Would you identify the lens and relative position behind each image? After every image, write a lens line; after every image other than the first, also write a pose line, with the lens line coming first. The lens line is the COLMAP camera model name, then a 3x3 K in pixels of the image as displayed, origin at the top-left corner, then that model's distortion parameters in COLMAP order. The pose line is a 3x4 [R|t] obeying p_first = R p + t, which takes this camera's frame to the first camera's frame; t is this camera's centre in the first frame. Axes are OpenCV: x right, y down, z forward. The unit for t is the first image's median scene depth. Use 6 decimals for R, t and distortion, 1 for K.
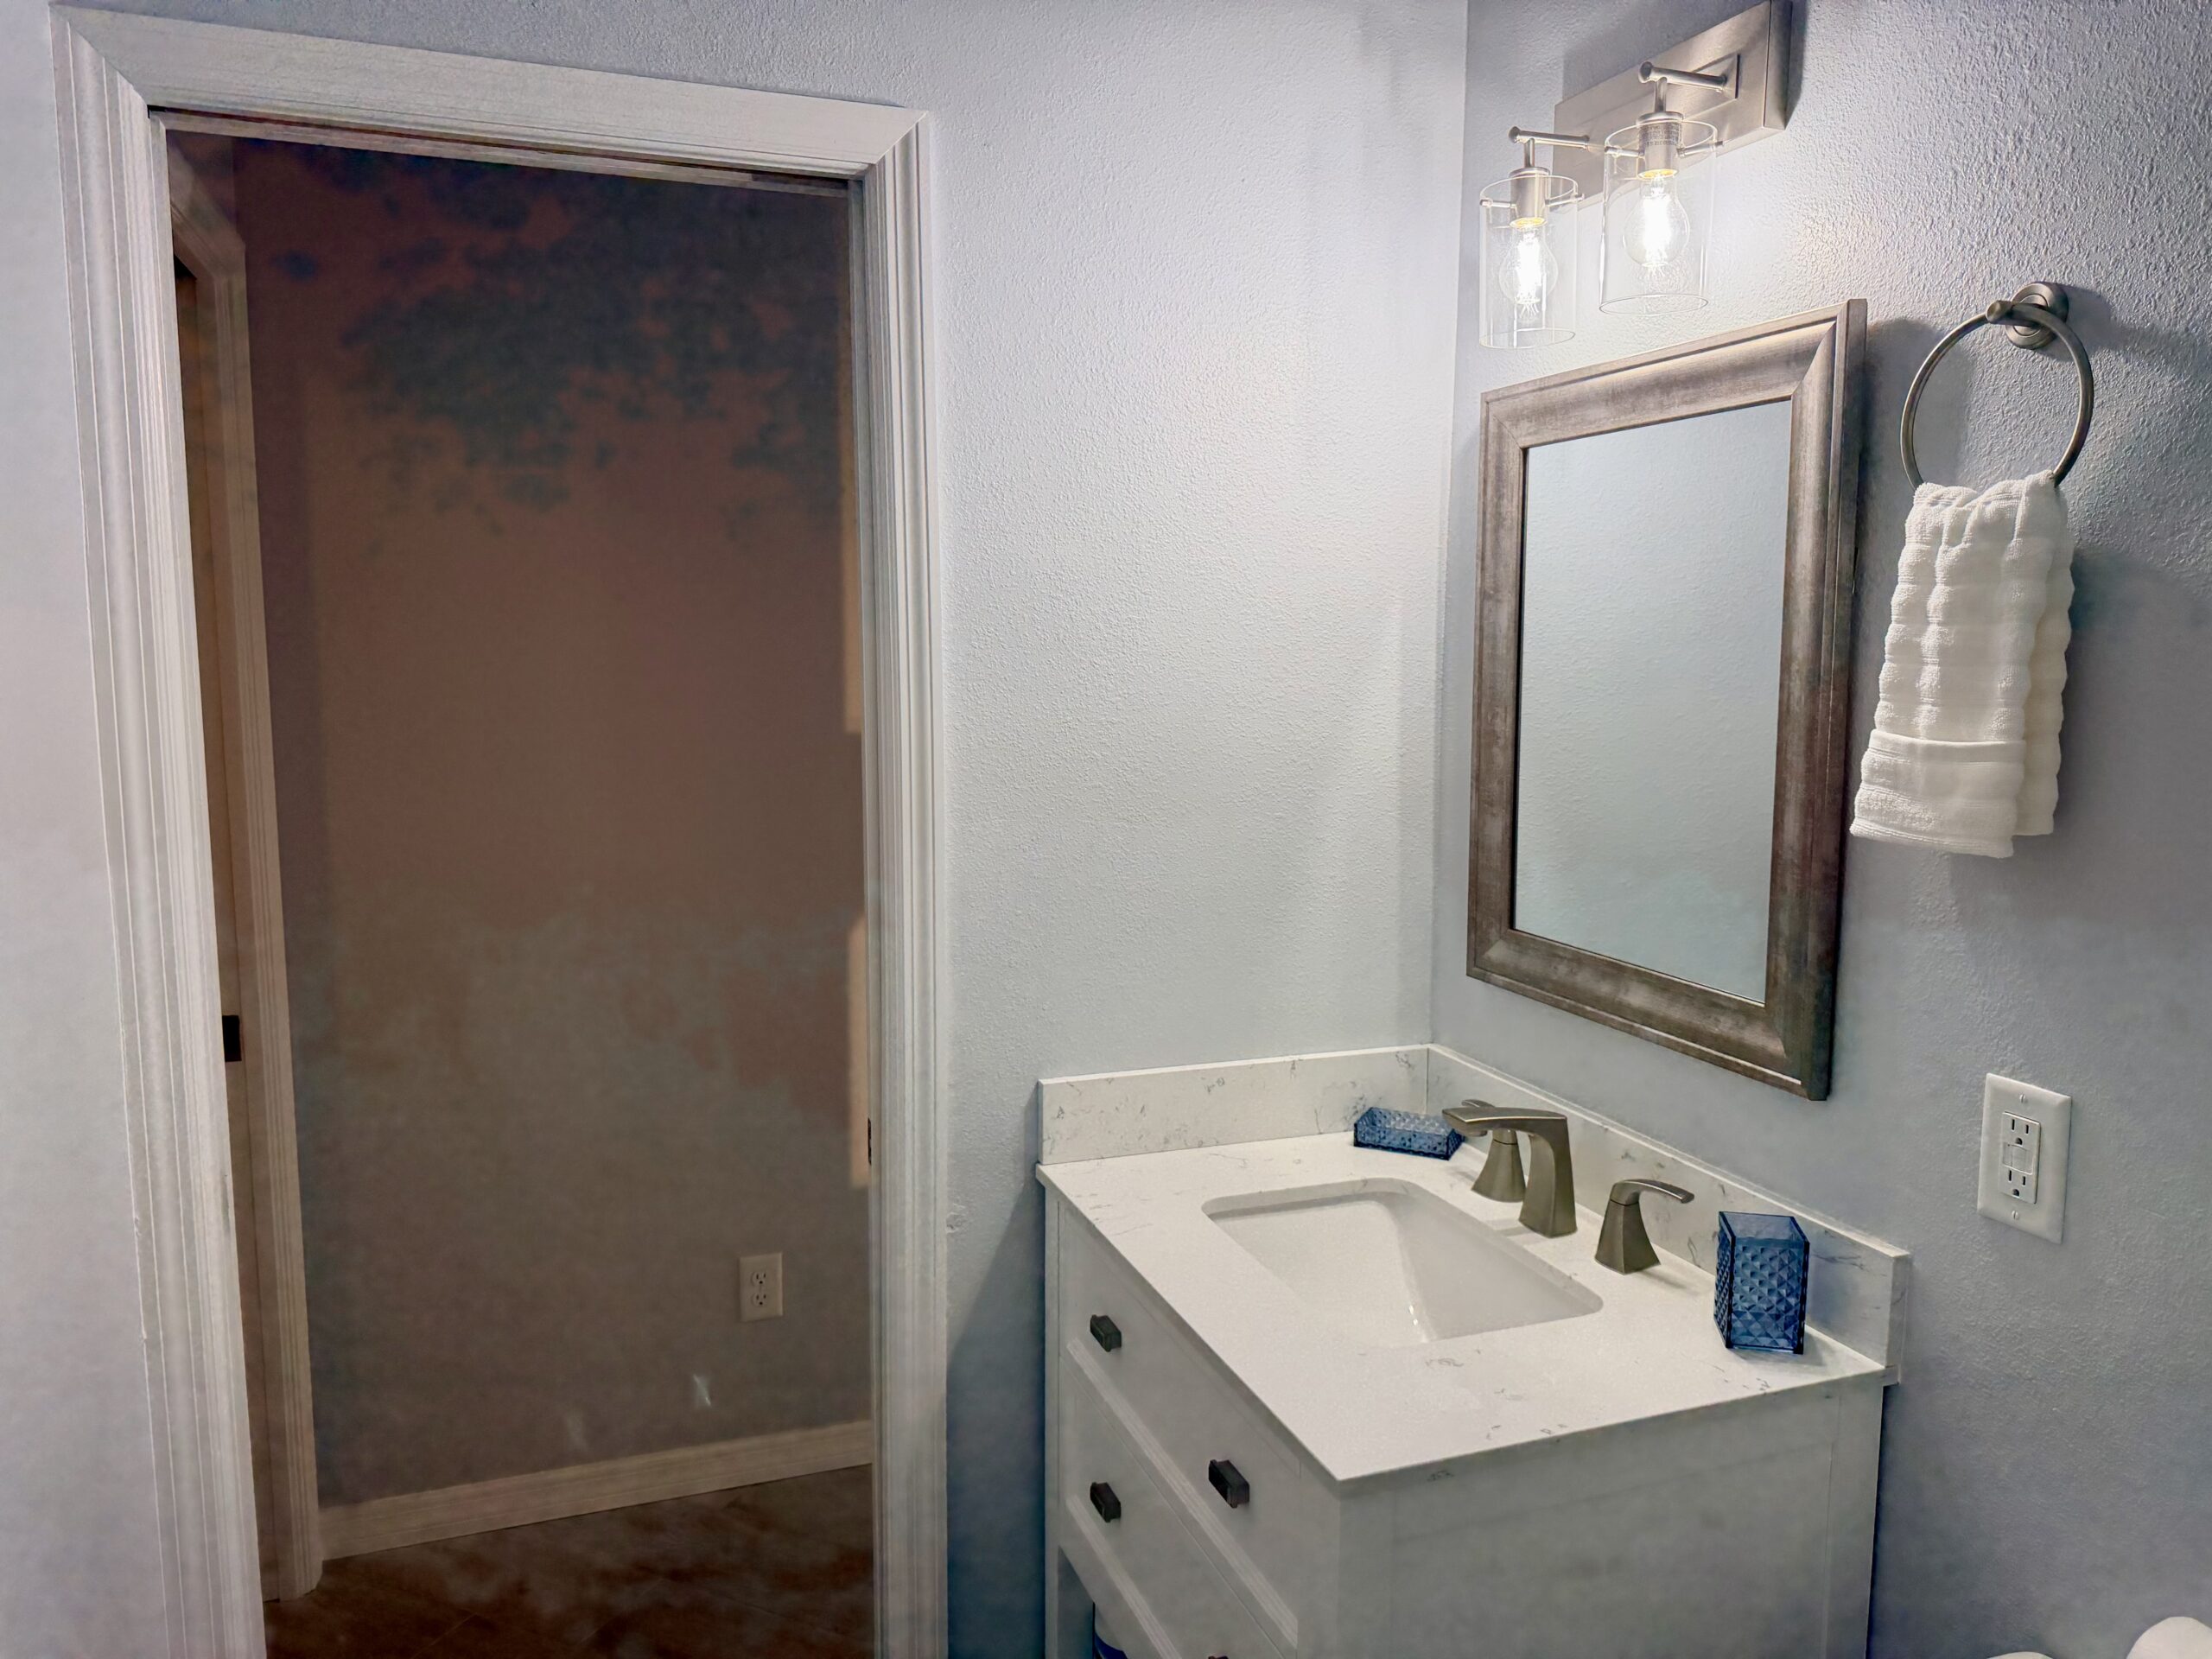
lens RADIAL K [[1559.4, 0, 1104.5], [0, 1559.4, 813.5], [0, 0, 1]] dist [0.065174, -0.073070]
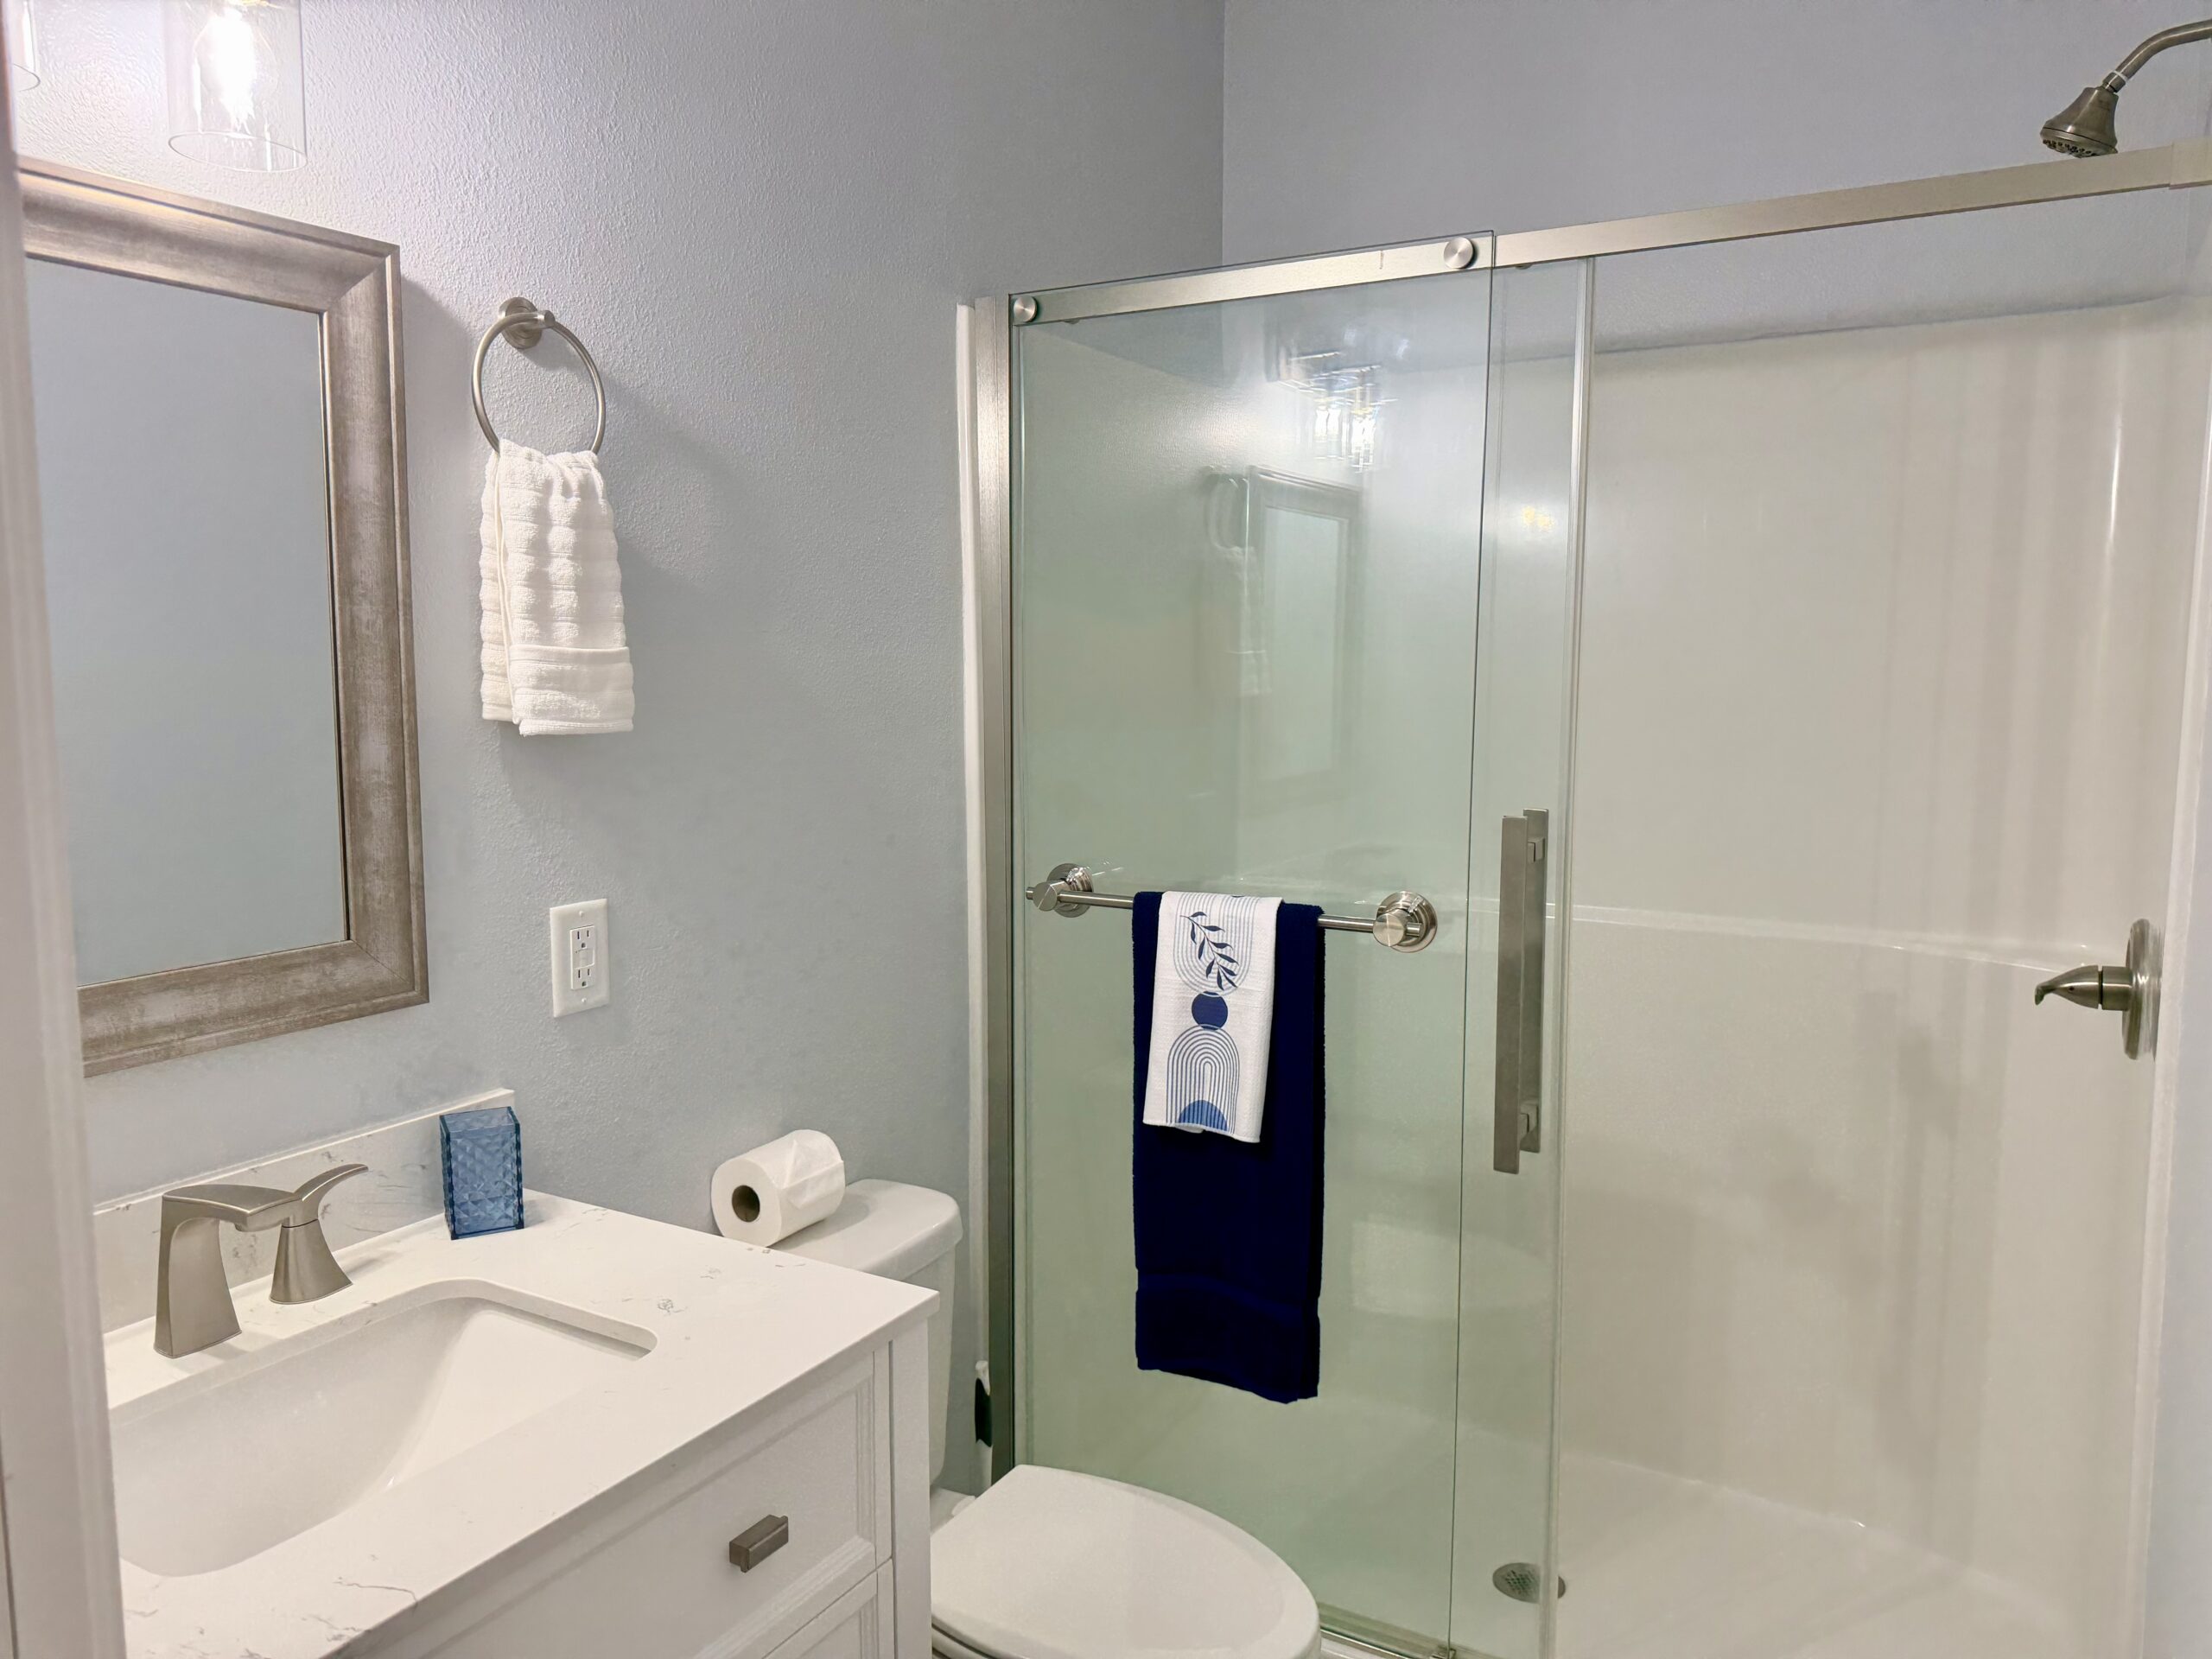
lens RADIAL K [[1559.4, 0, 1101.0], [0, 1559.4, 837.1], [0, 0, 1]] dist [0.065174, -0.073070]
pose [[-0.646454, -0.082779, 0.758449, -0.722624], [0.087054, 0.979601, 0.181116, -0.089737], [-0.757970, 0.183109, -0.626061, 1.477043]]
